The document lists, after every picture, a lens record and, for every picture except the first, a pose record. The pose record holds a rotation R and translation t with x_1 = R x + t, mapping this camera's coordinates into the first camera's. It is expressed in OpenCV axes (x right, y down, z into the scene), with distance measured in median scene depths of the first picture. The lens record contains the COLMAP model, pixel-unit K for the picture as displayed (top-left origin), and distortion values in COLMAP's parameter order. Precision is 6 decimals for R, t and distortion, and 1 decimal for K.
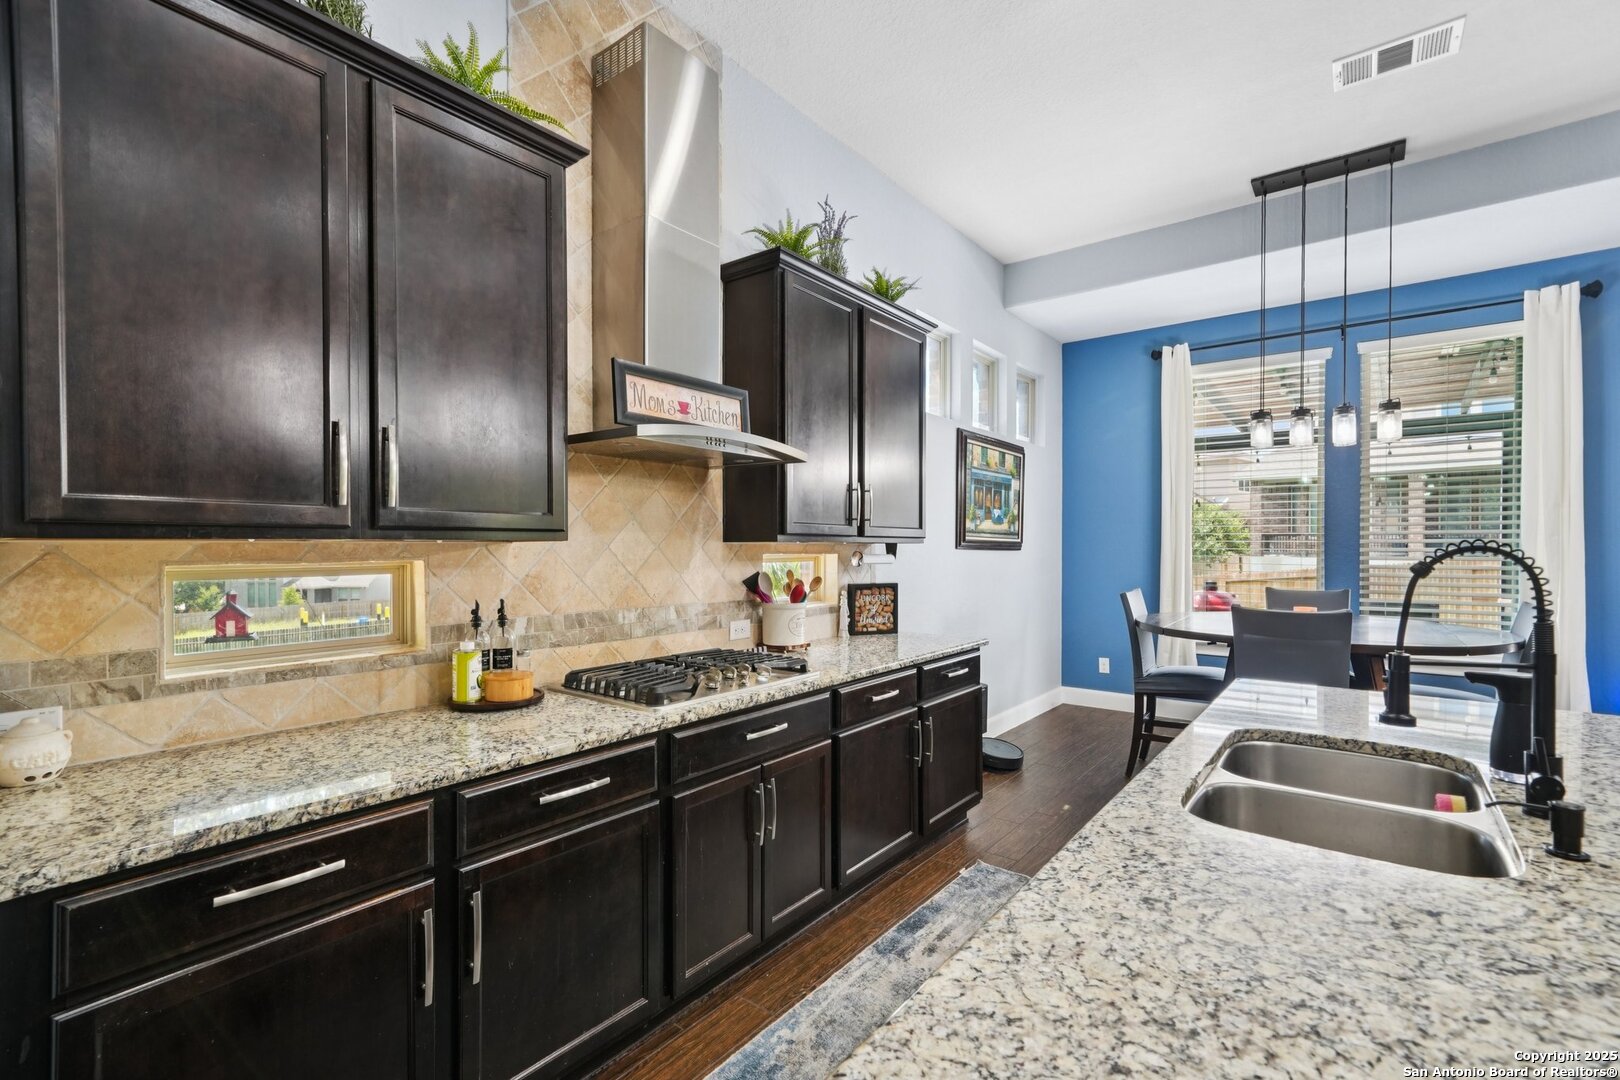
lens RADIAL K [[726.1, 0, 804.6], [0, 726.1, 547.3], [0, 0, 1]] dist [0.004188, 0.000641]
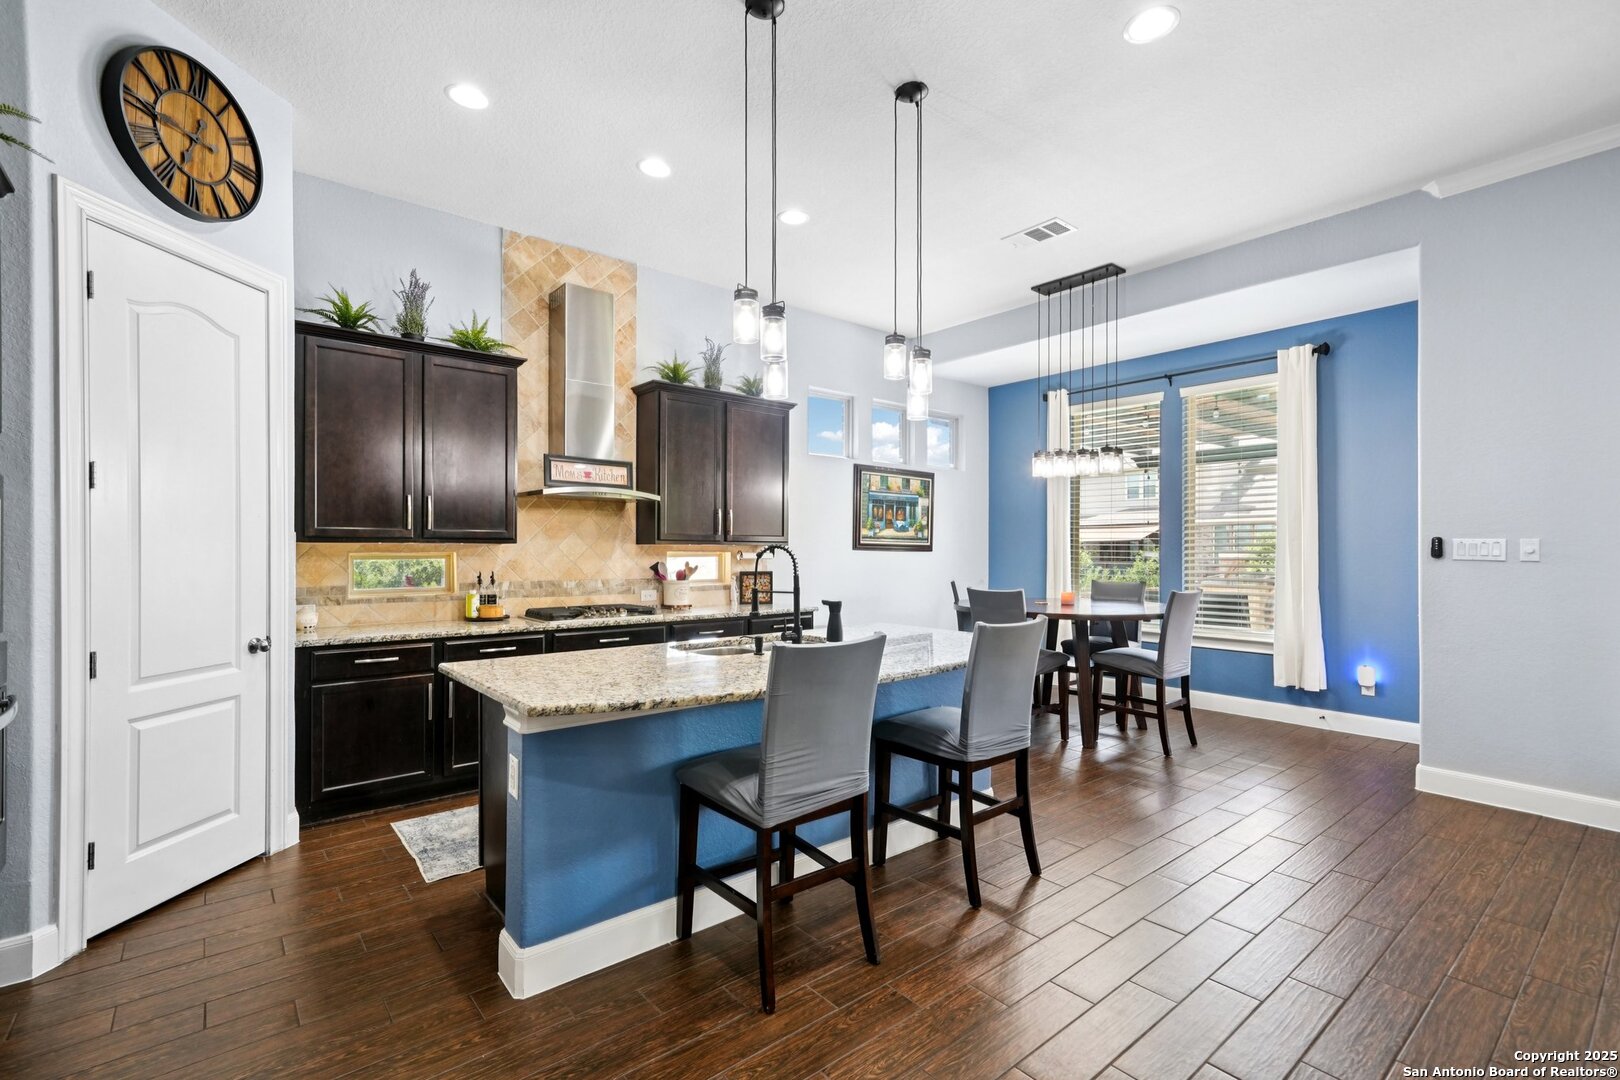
lens RADIAL K [[736.4, 0, 814.3], [0, 736.4, 542.5], [0, 0, 1]] dist [0.000393, -0.000104]
pose [[0.978380, 0.001075, -0.206813, 0.706878], [-0.003403, 0.999935, -0.010901, 0.006287], [0.206788, 0.011369, 0.978320, -0.671844]]
